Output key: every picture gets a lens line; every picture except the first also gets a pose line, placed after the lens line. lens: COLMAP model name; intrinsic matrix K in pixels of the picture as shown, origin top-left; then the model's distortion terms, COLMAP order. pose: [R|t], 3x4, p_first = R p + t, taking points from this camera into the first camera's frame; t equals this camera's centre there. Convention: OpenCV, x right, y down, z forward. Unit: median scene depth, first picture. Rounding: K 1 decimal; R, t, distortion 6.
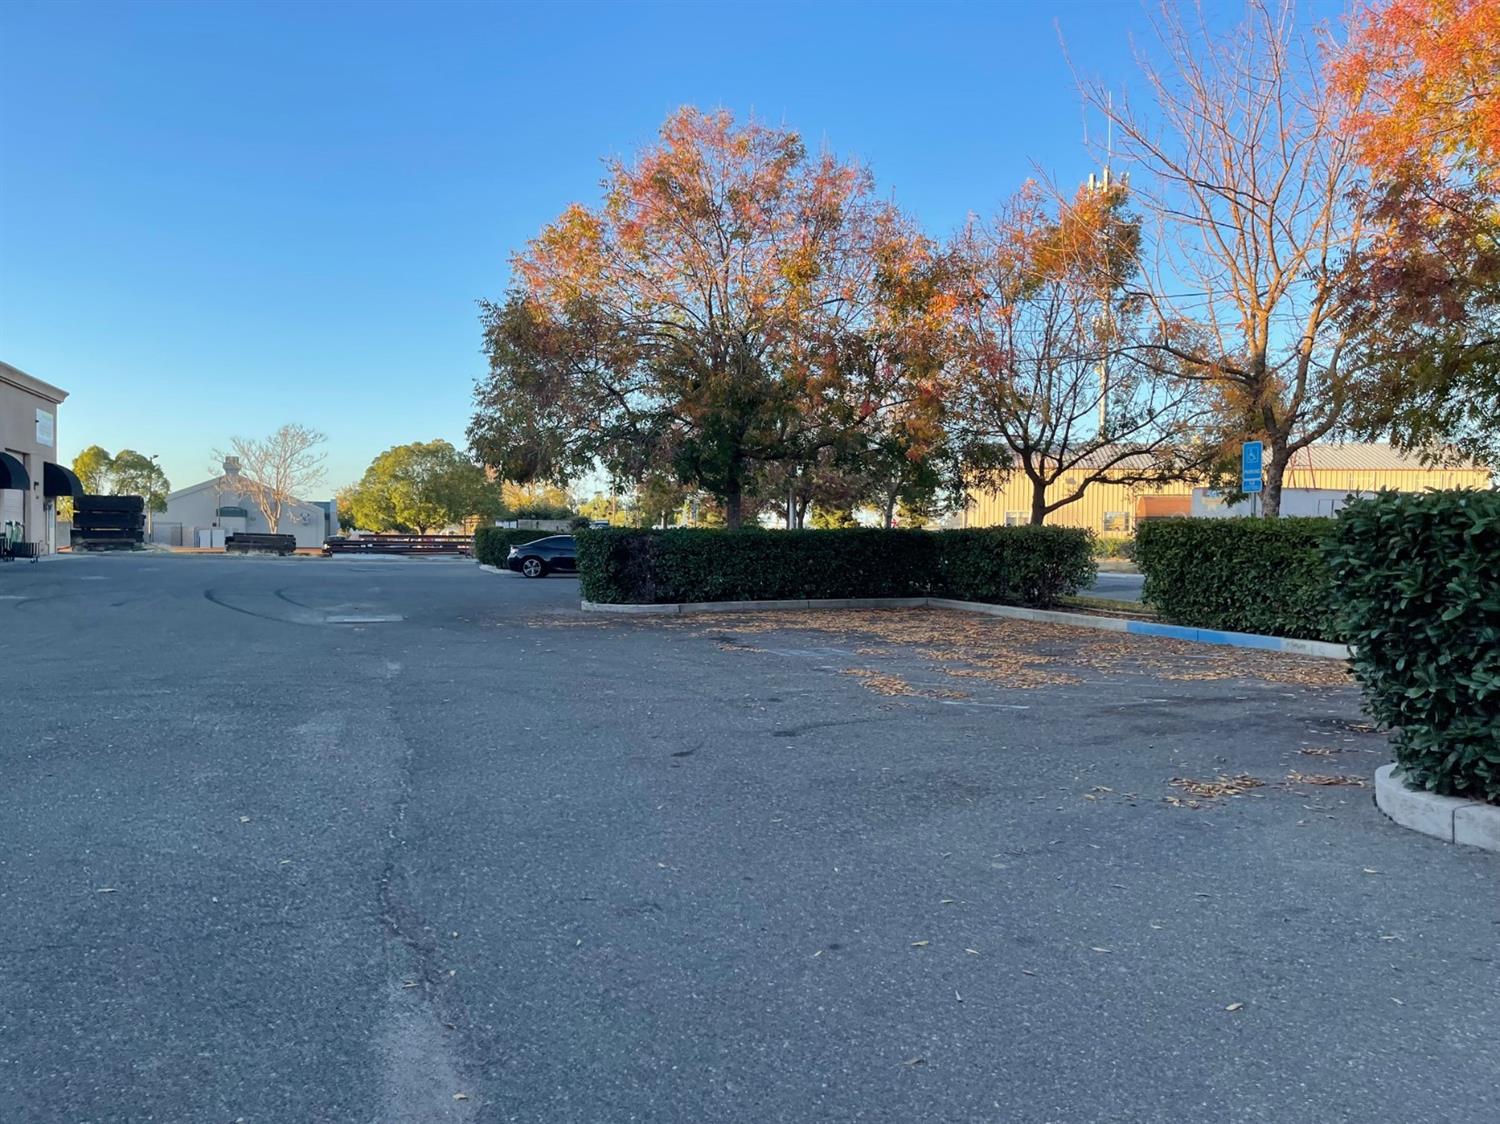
lens RADIAL K [[1128.9, 0, 765.4], [0, 1128.9, 556.8], [0, 0, 1]] dist [0.076703, -0.095009]
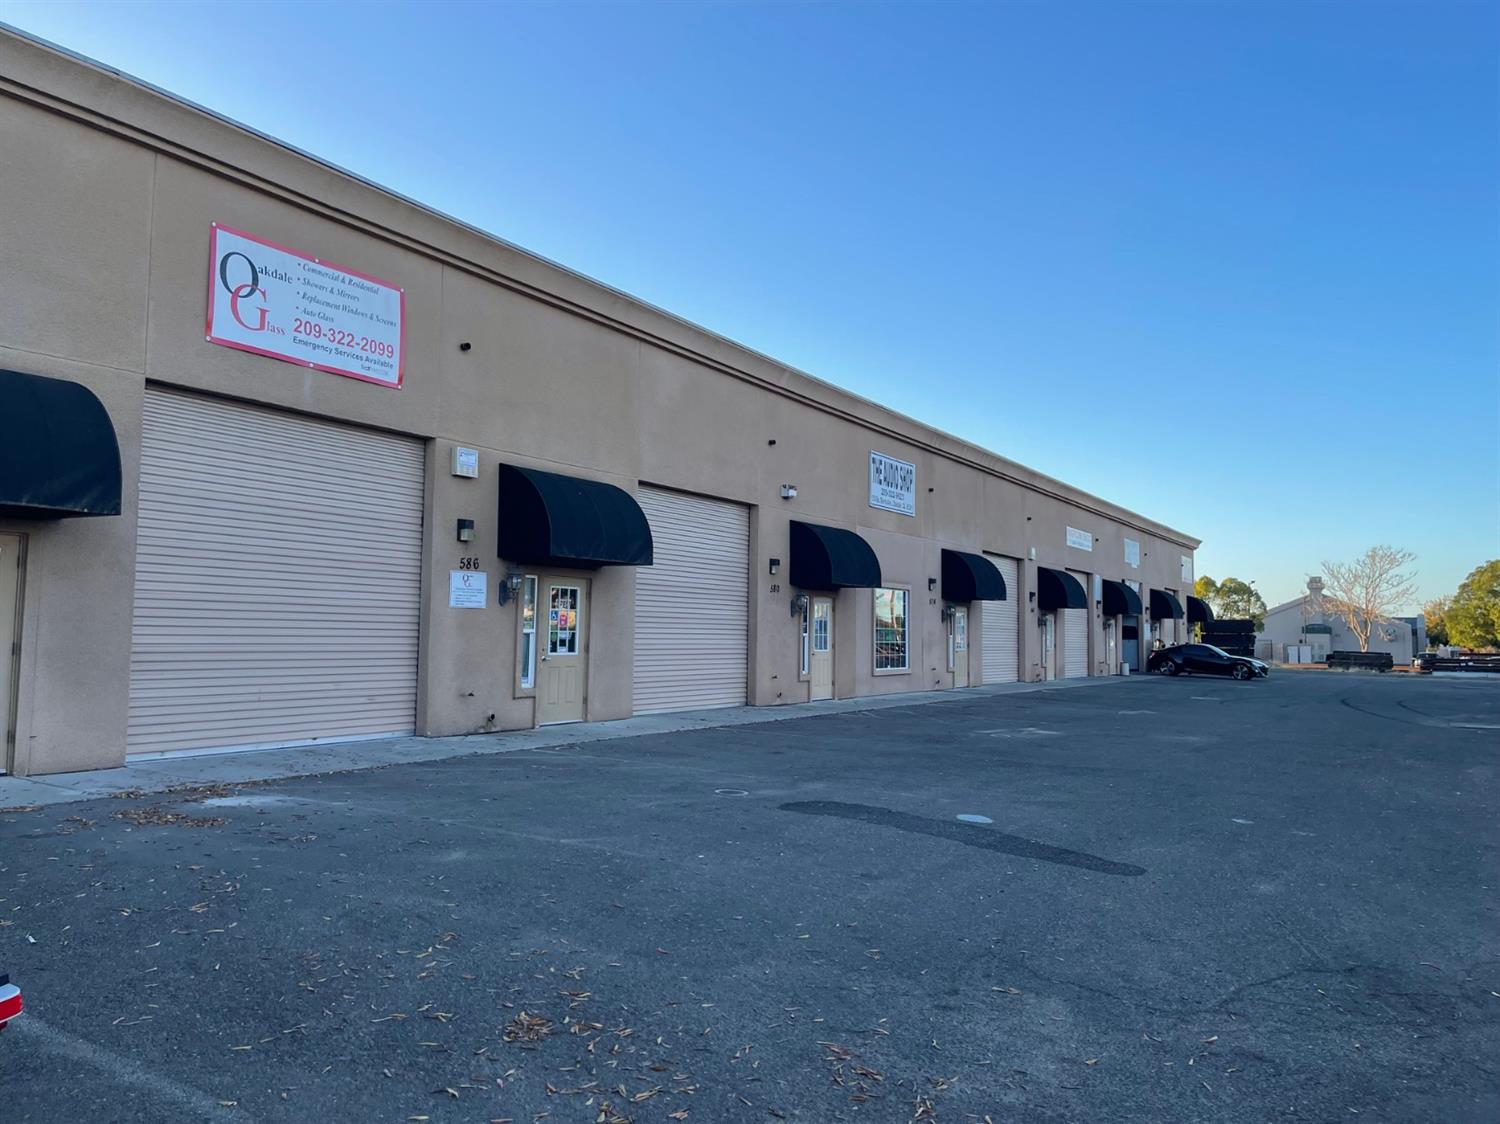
lens RADIAL K [[1128.9, 0, 765.4], [0, 1128.9, 556.8], [0, 0, 1]] dist [0.076703, -0.095009]
pose [[0.639842, -0.062011, -0.766000, 0.027850], [-0.015035, 0.995538, -0.093152, -0.000104], [0.768359, 0.071119, 0.636055, -0.098850]]
